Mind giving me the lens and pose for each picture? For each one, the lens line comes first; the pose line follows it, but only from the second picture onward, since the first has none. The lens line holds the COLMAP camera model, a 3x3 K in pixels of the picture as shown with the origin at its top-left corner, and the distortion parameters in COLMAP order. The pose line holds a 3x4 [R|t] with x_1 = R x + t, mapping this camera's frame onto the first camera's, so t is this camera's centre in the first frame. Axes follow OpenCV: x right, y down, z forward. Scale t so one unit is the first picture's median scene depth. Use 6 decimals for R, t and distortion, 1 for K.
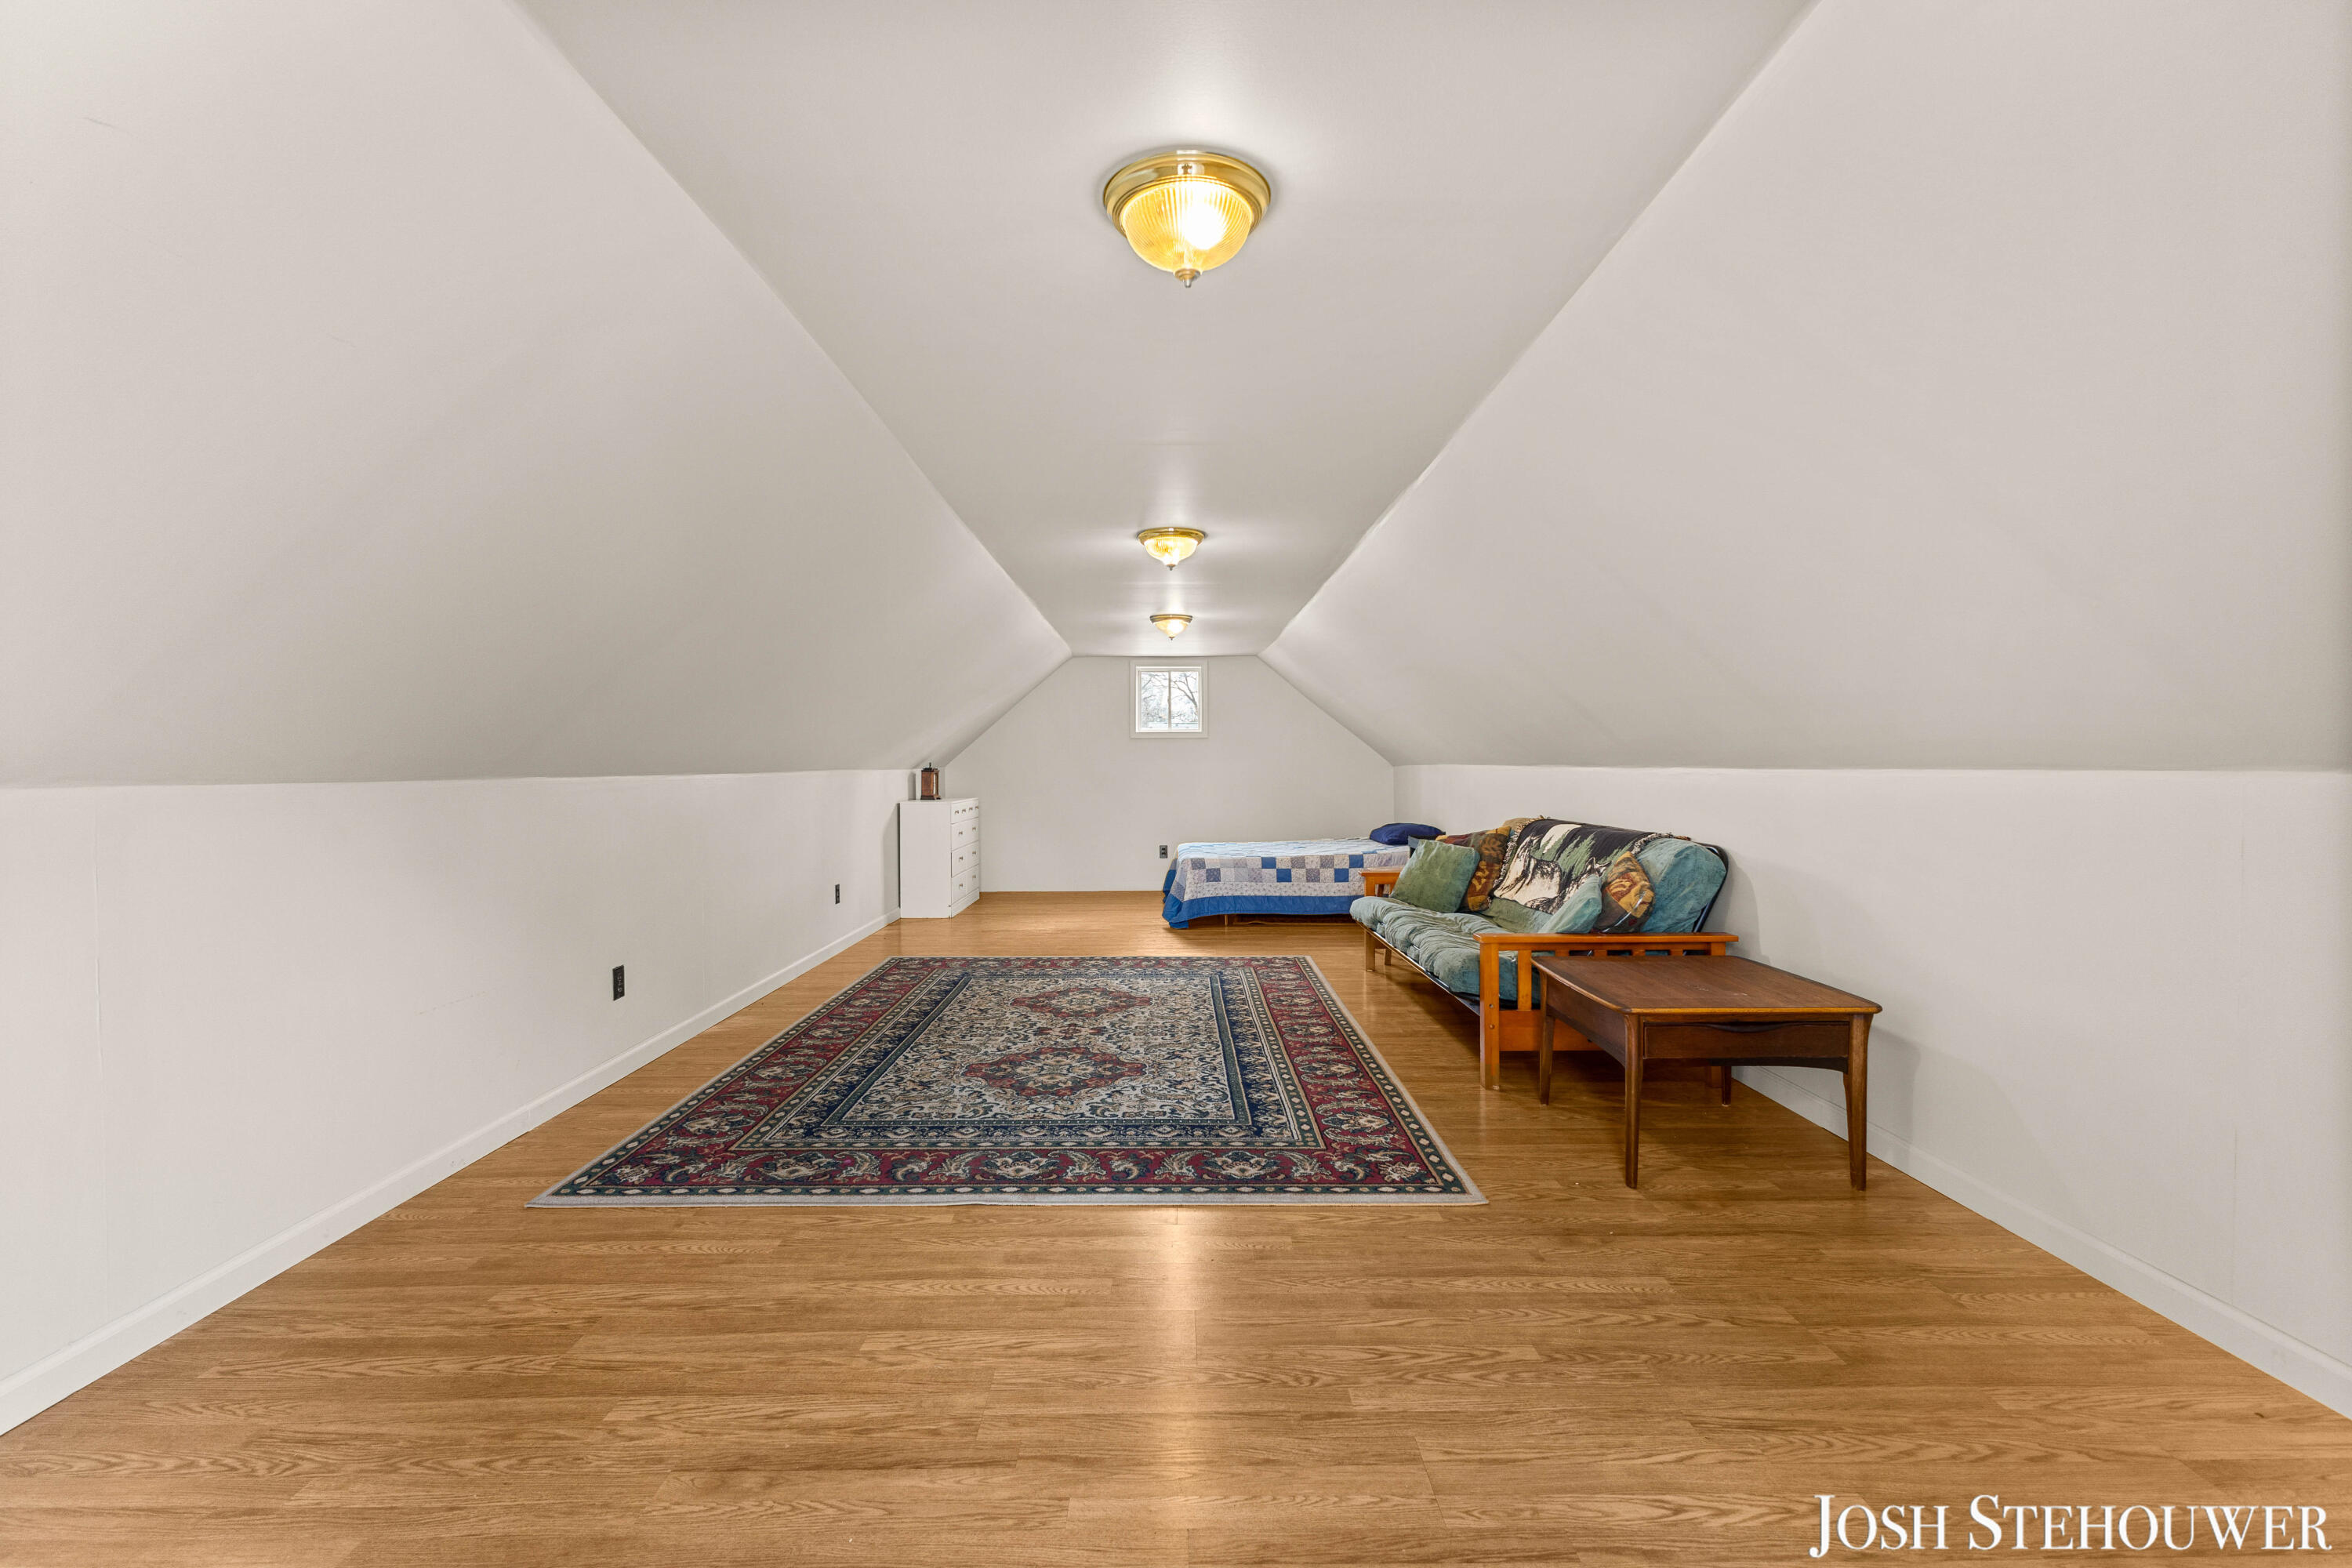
lens RADIAL K [[1027.1, 0, 1166.7], [0, 1027.1, 768.6], [0, 0, 1]] dist [0.012829, -0.000318]
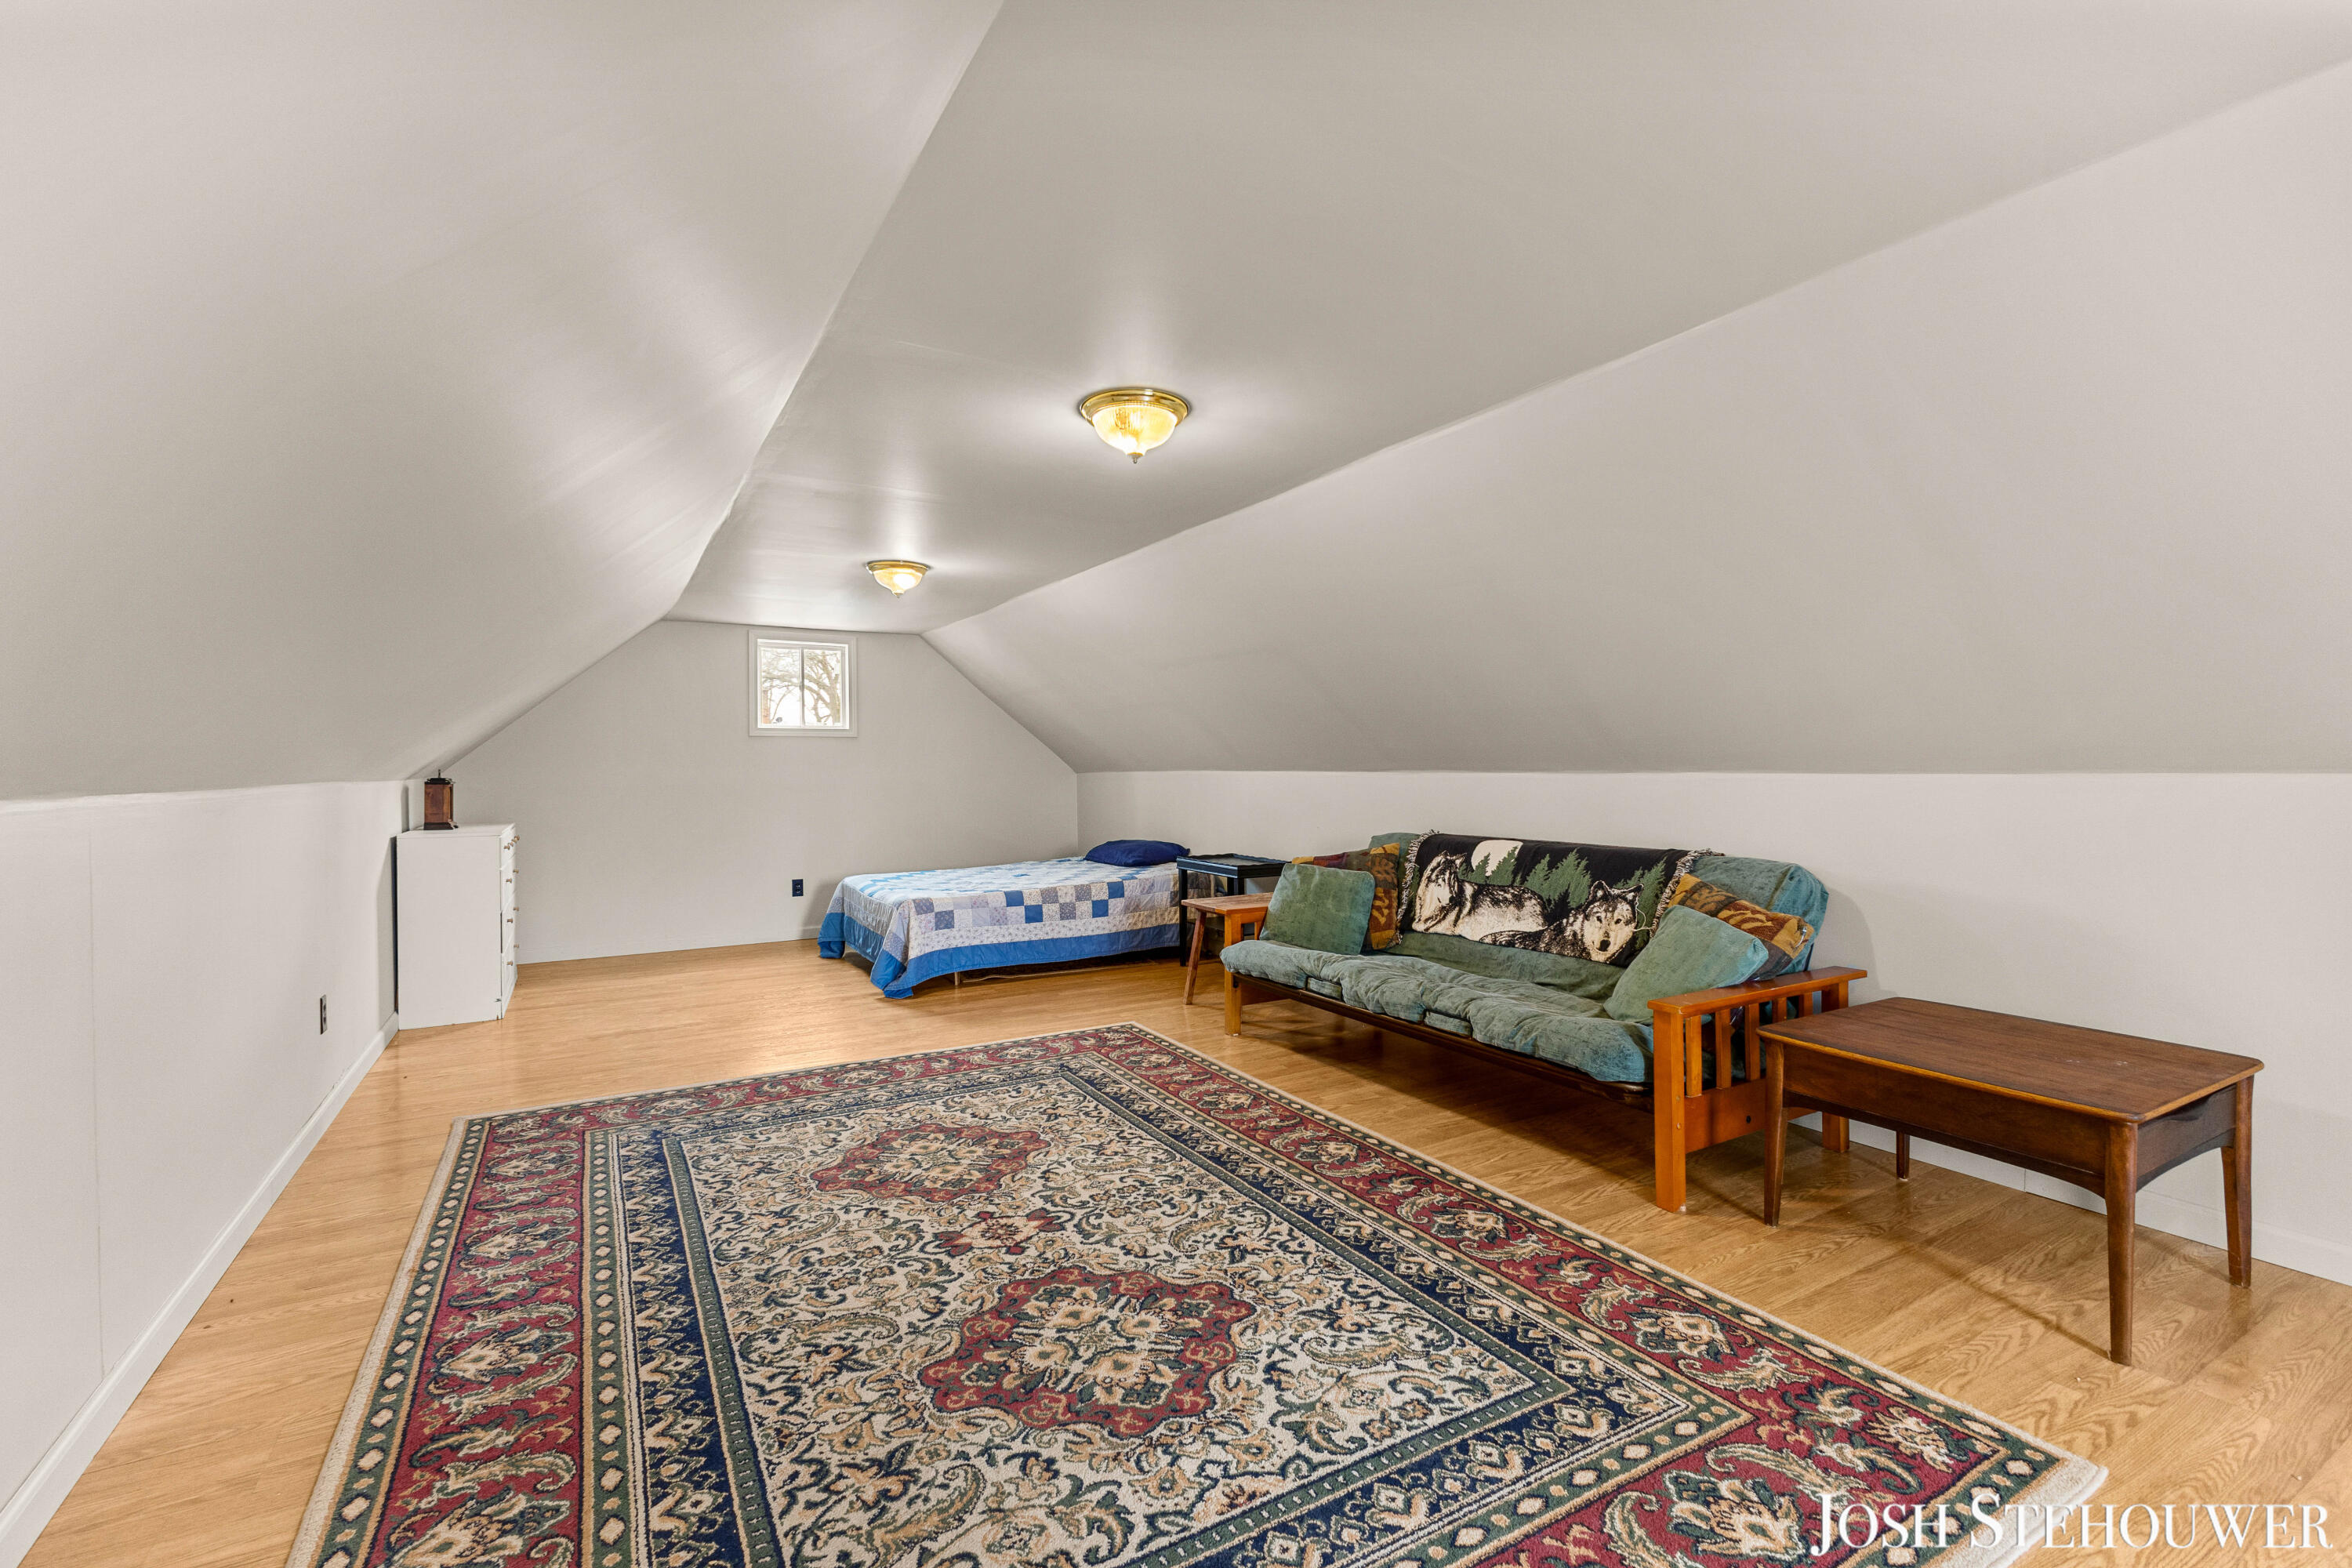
lens RADIAL K [[1027.1, 0, 1186.9], [0, 1027.1, 786.3], [0, 0, 1]] dist [0.012829, -0.000318]
pose [[0.864891, -0.008396, 0.501889, -0.326830], [0.003893, 0.999942, 0.010018, 0.000213], [-0.501944, -0.006711, 0.864874, 0.504354]]
